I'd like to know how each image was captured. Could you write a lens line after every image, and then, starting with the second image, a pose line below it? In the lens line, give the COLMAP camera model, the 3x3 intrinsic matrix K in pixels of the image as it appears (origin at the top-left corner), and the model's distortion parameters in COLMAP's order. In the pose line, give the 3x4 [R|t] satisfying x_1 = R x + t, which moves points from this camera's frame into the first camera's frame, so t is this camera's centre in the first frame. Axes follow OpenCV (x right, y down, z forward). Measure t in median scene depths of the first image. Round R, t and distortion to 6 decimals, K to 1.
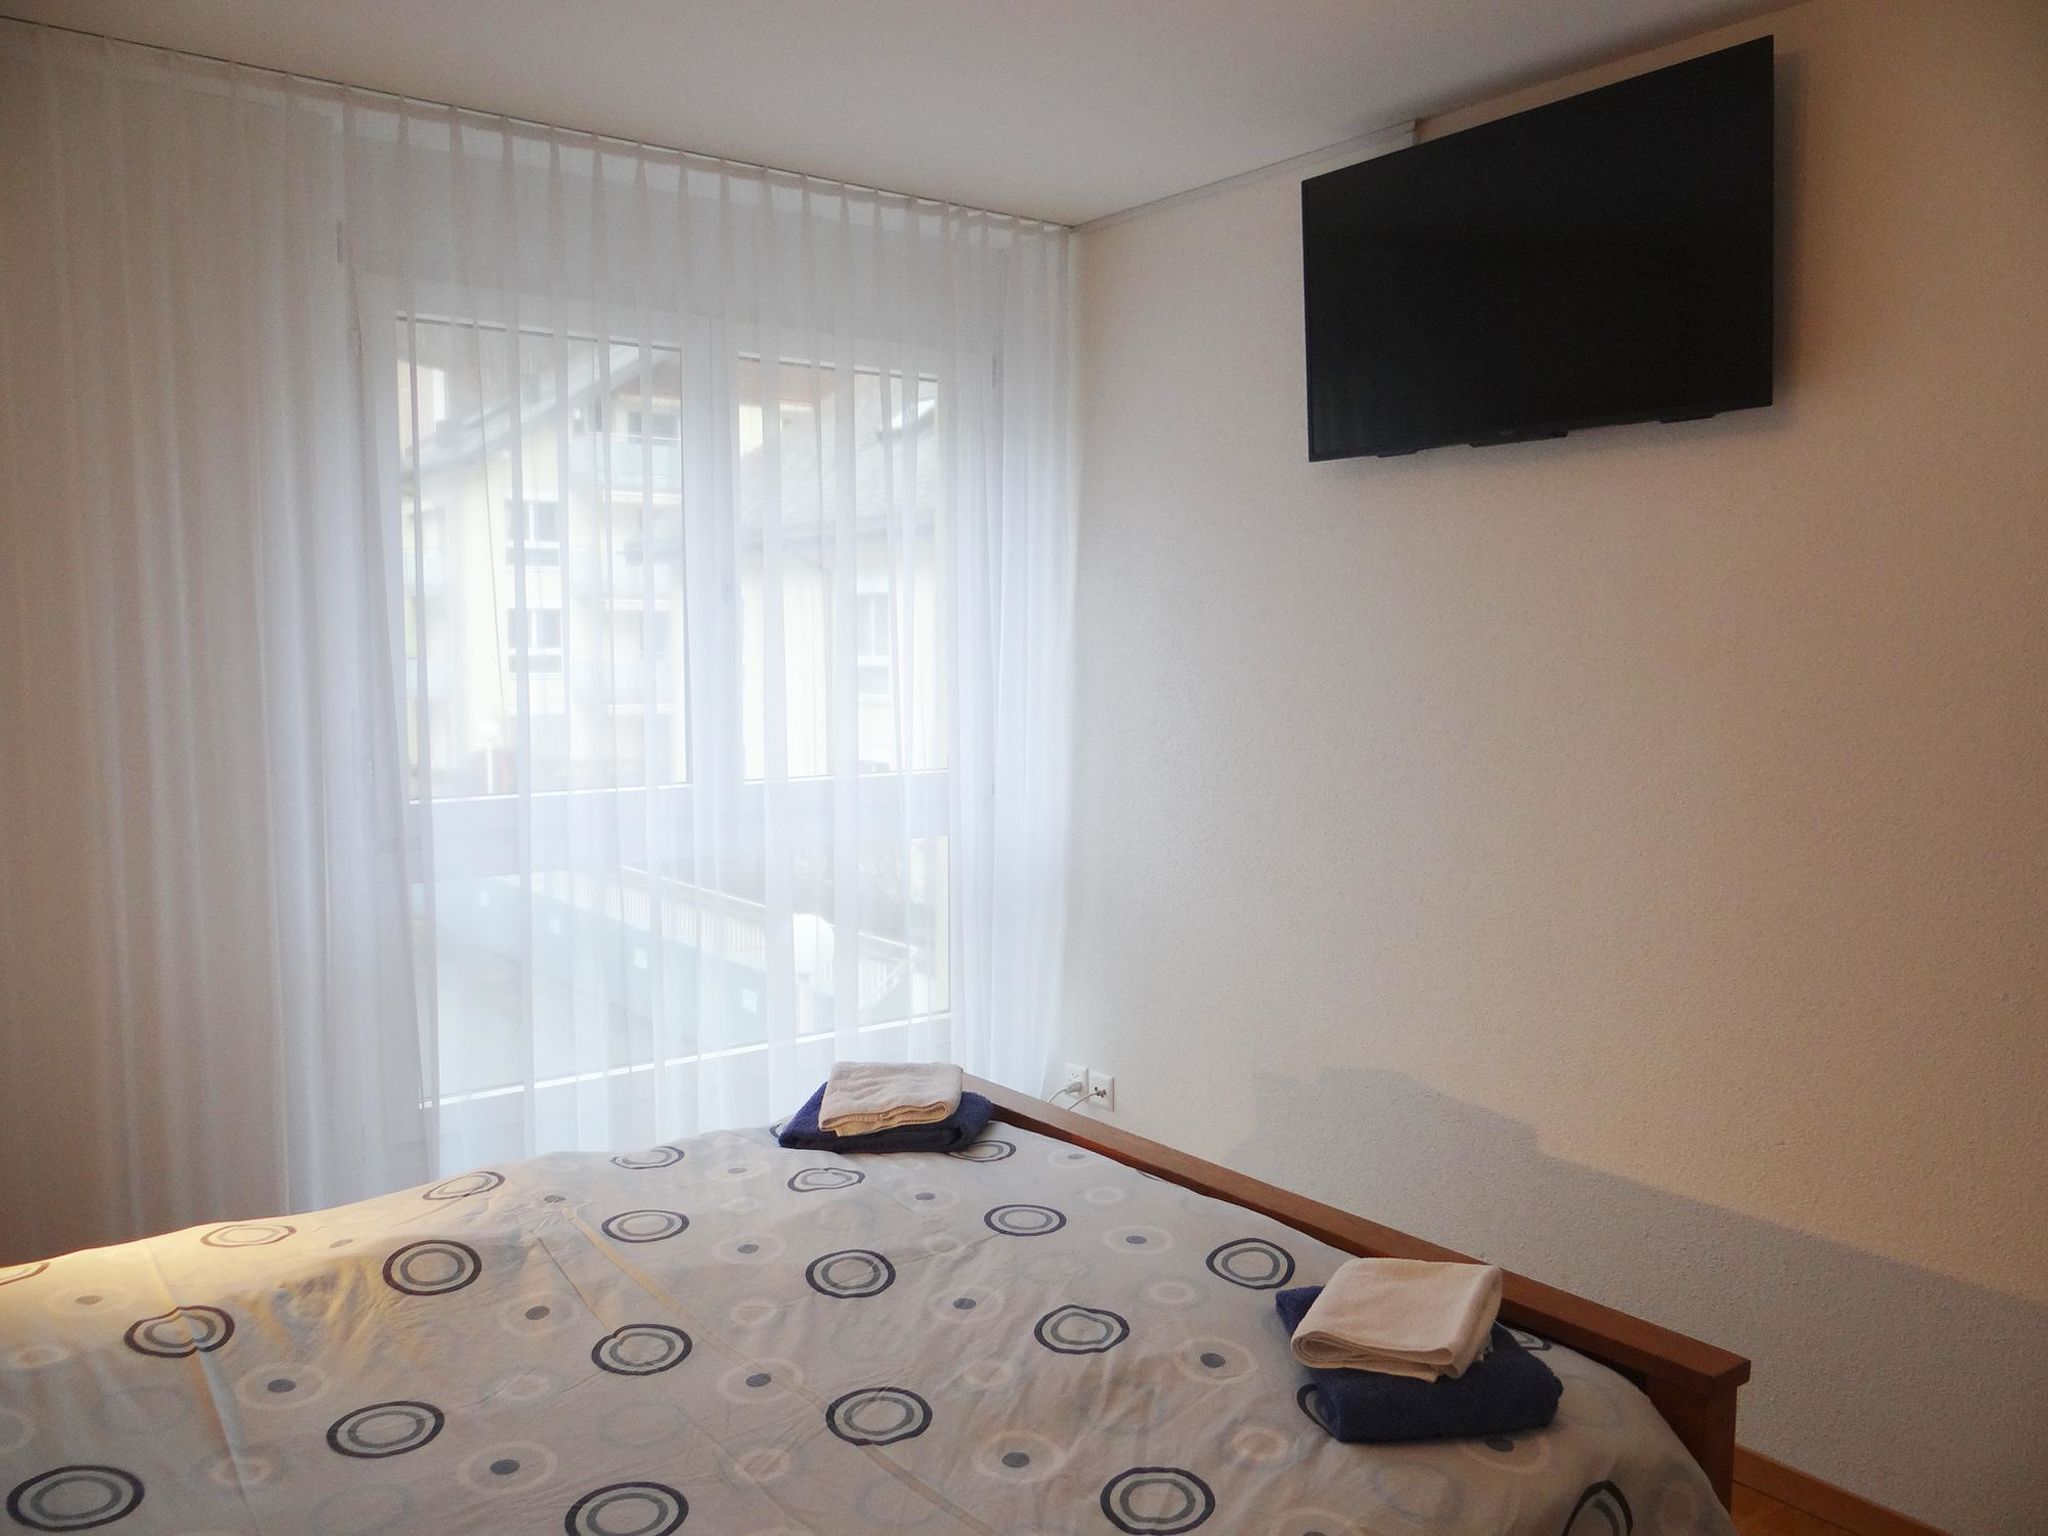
lens RADIAL K [[1633.0, 0, 1024.0], [0, 1633.0, 768.0], [0, 0, 1]] dist [-0.000052, 0.008454]
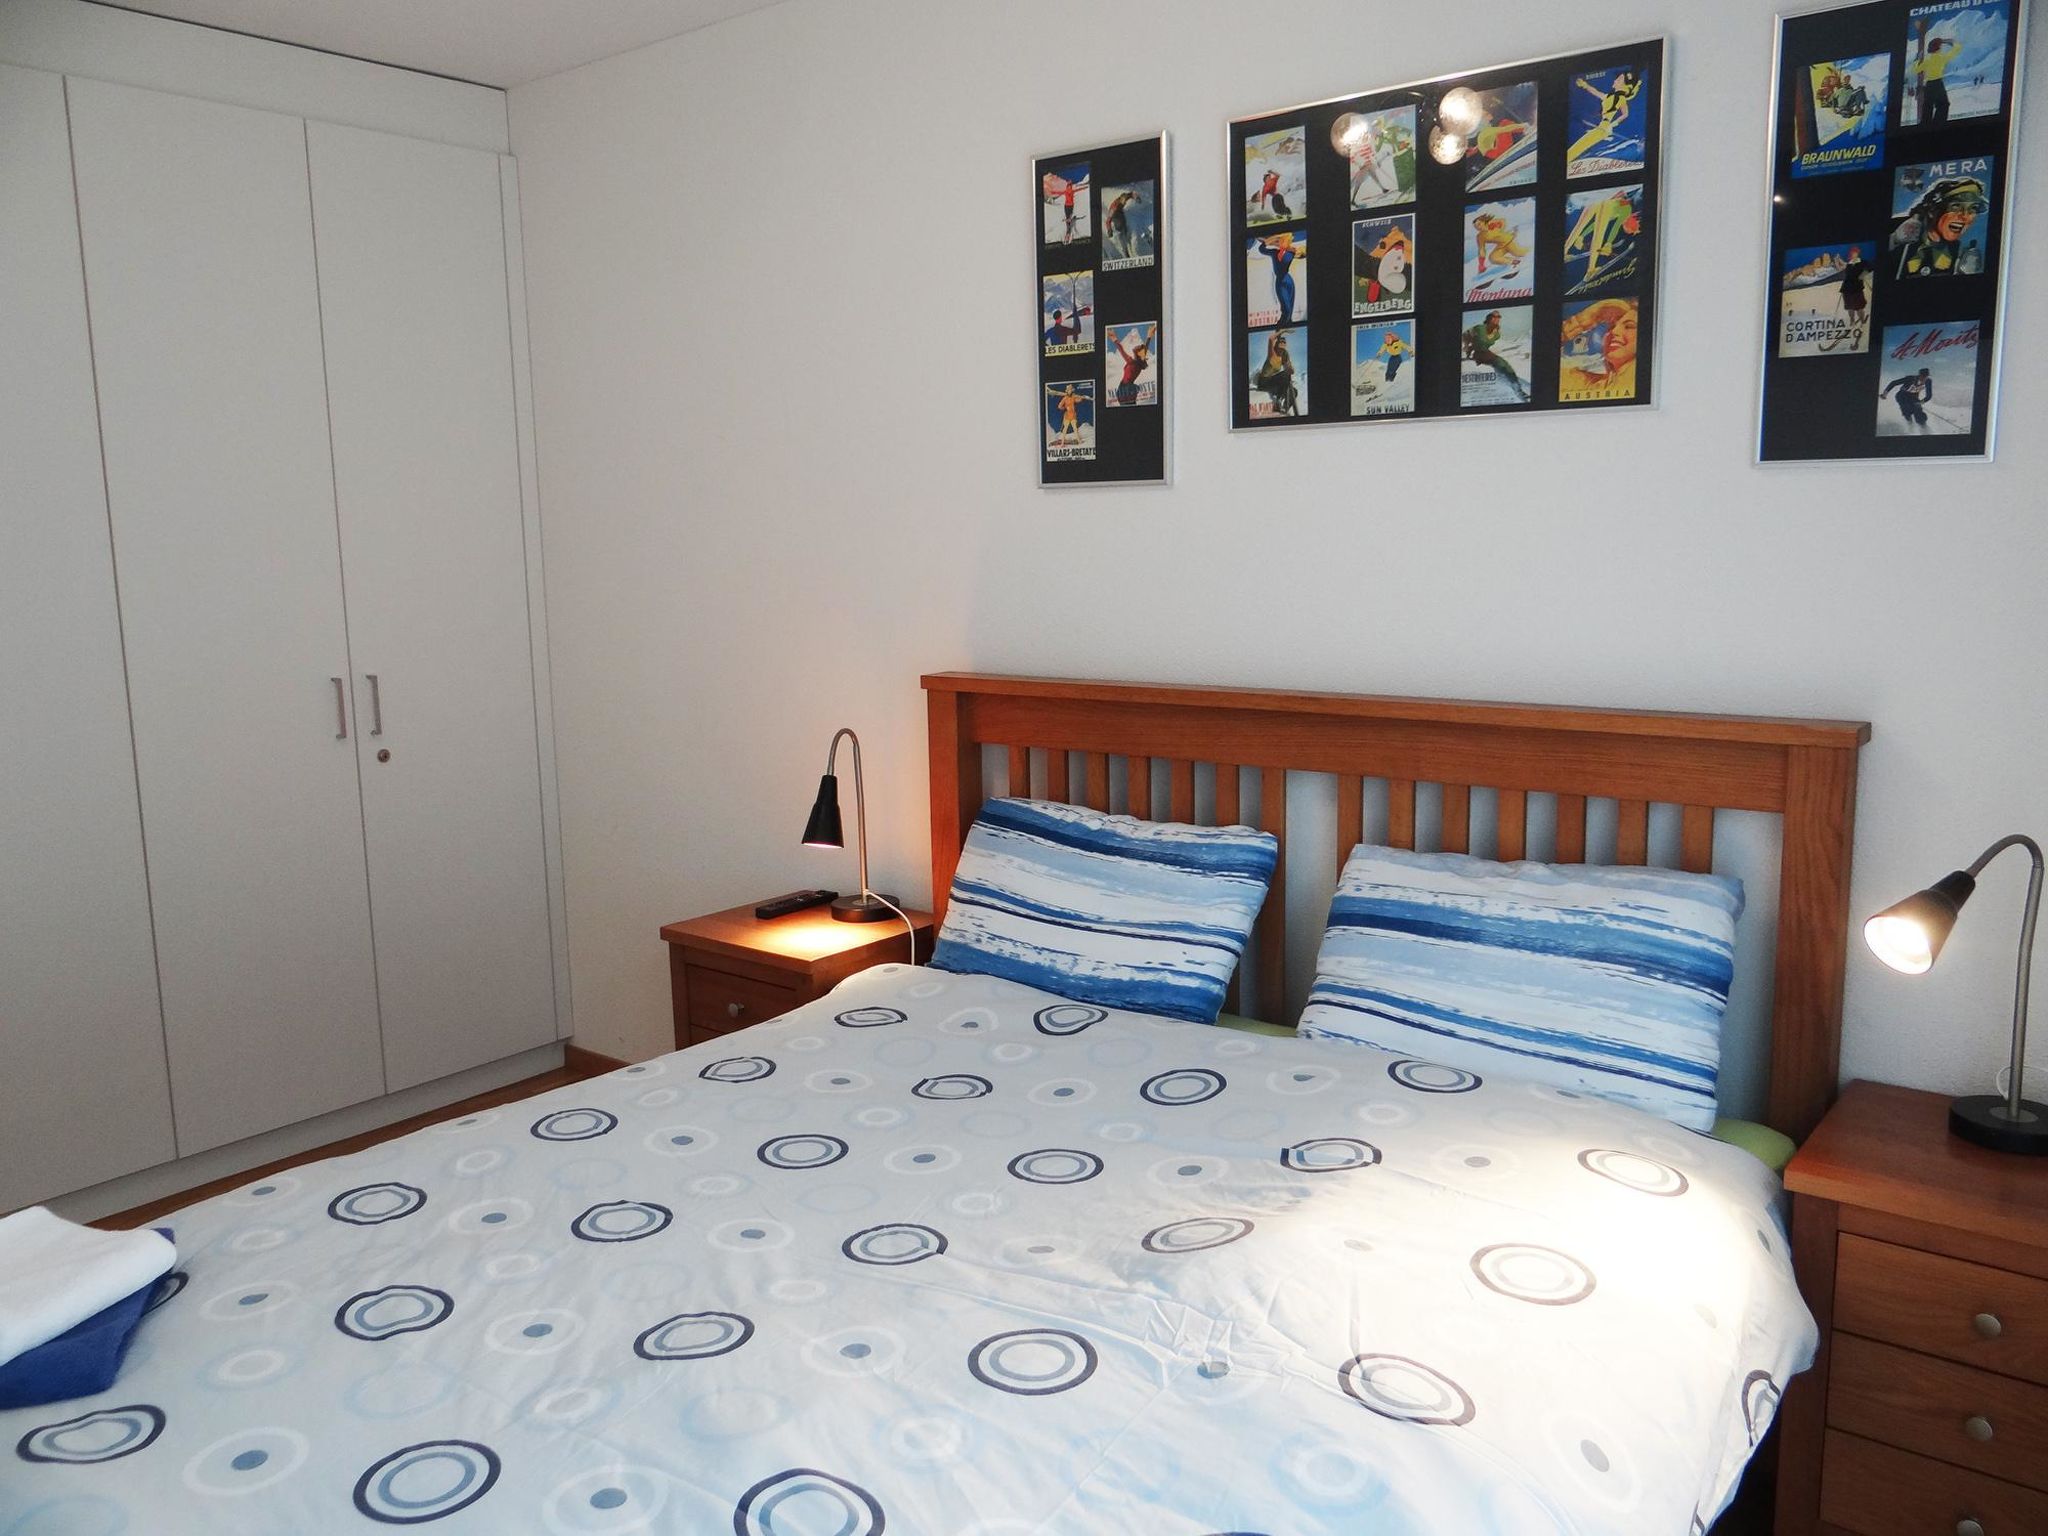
lens RADIAL K [[1633.0, 0, 1024.0], [0, 1633.0, 768.0], [0, 0, 1]] dist [-0.000052, 0.008454]
pose [[-0.969398, 0.058230, -0.238490, -0.093671], [0.001010, 0.972400, 0.233317, -0.126170], [0.245494, 0.225936, -0.942701, 1.776787]]
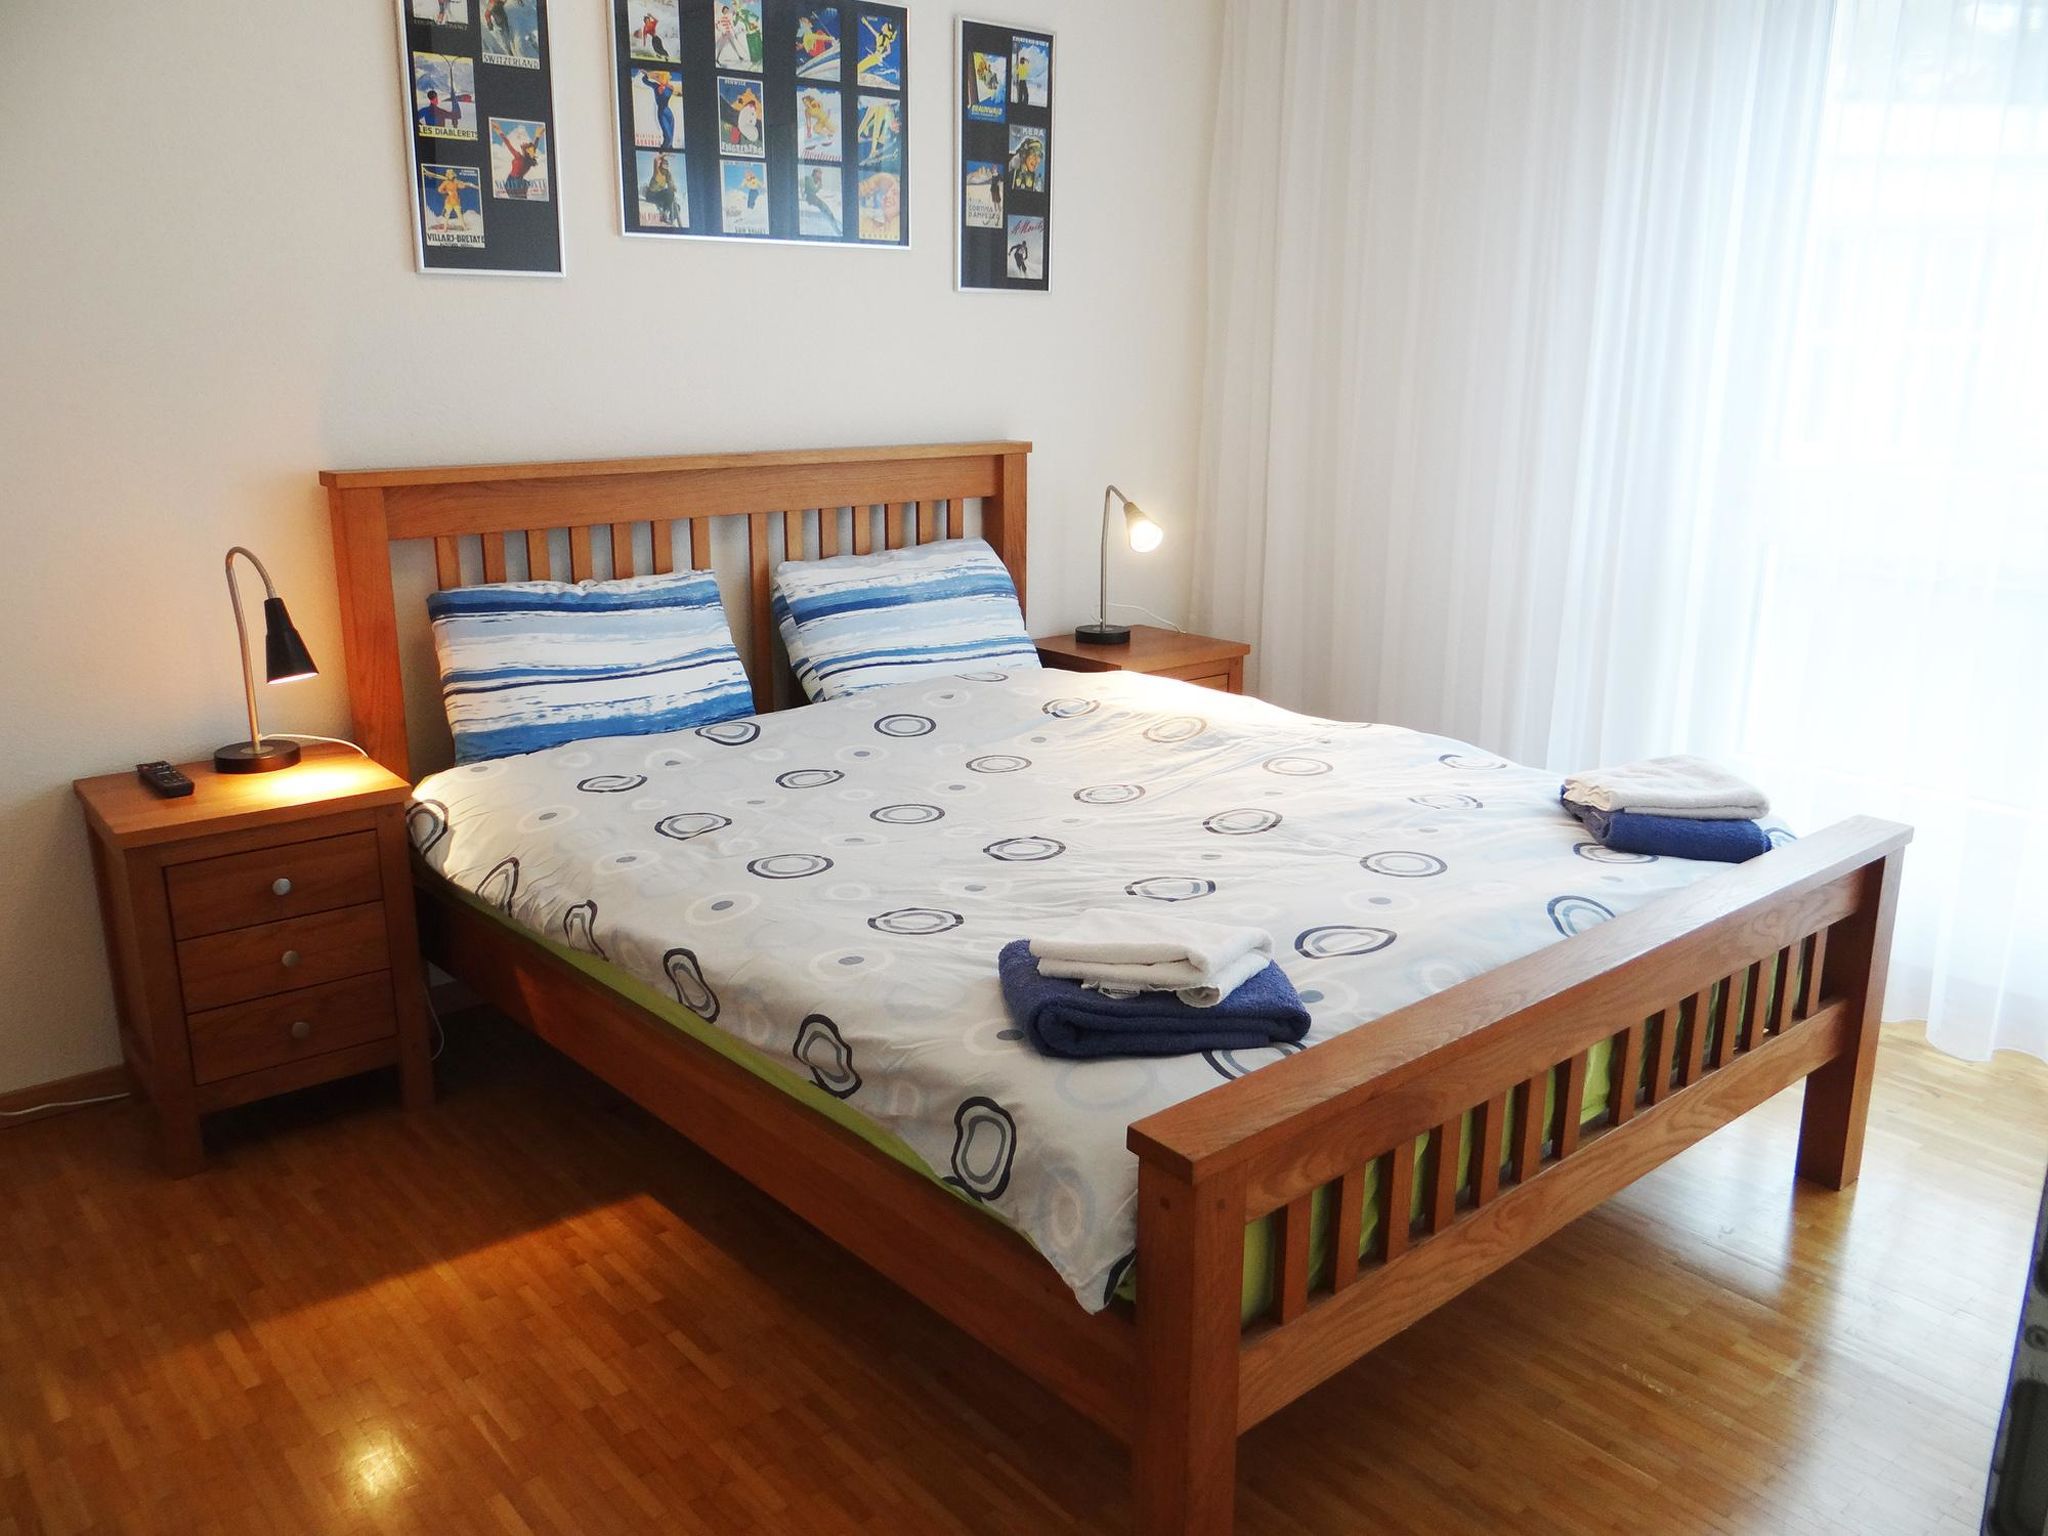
lens RADIAL K [[1633.0, 0, 1024.0], [0, 1633.0, 768.0], [0, 0, 1]] dist [-0.000052, 0.008454]
pose [[0.051968, 0.254461, -0.965686, 1.084114], [-0.089652, 0.964277, 0.249265, -0.012141], [0.994616, 0.073622, 0.072925, 0.790000]]
